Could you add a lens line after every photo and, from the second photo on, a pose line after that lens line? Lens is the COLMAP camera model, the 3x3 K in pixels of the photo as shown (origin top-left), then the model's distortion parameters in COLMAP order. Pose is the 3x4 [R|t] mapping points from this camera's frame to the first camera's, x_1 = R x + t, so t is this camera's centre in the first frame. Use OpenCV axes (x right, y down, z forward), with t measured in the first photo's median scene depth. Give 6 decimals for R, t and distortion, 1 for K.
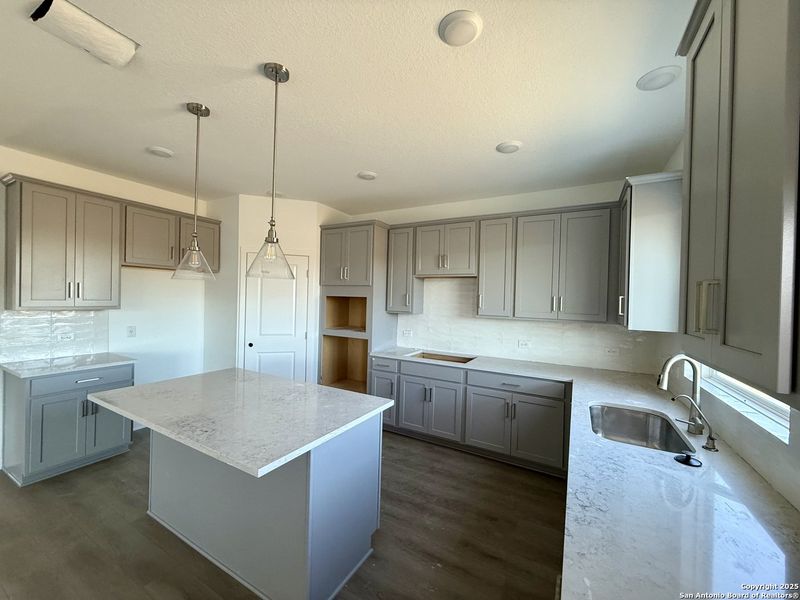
lens RADIAL K [[321.2, 0, 393.5], [0, 321.2, 300.8], [0, 0, 1]] dist [-0.007205, 0.001728]
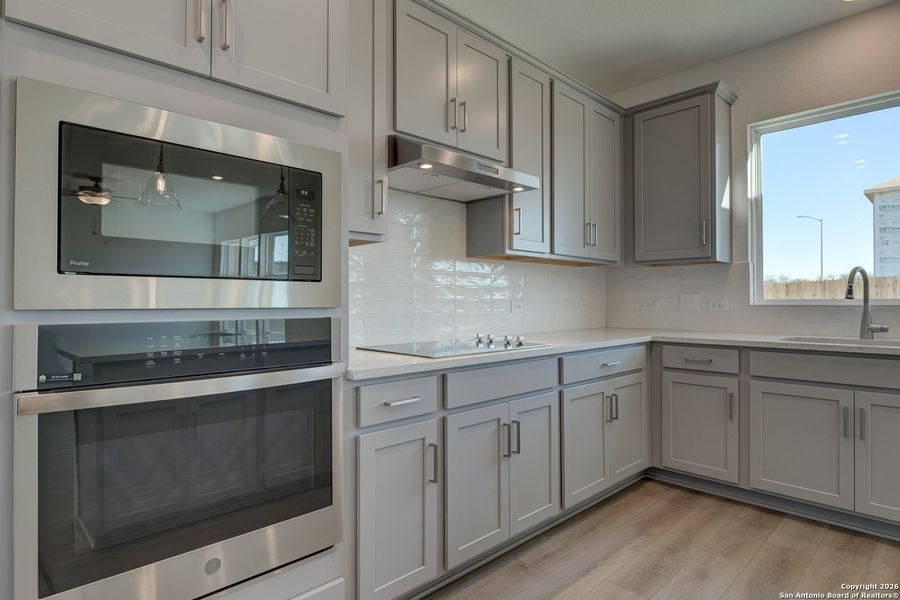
lens RADIAL K [[489.1, 0, 454.4], [0, 489.1, 296.4], [0, 0, 1]] dist [-0.007032, -0.000874]
pose [[0.280952, -0.021587, 0.959479, -0.472195], [0.012281, 0.999746, 0.018897, 0.100659], [-0.959643, 0.006474, 0.281146, 0.872147]]
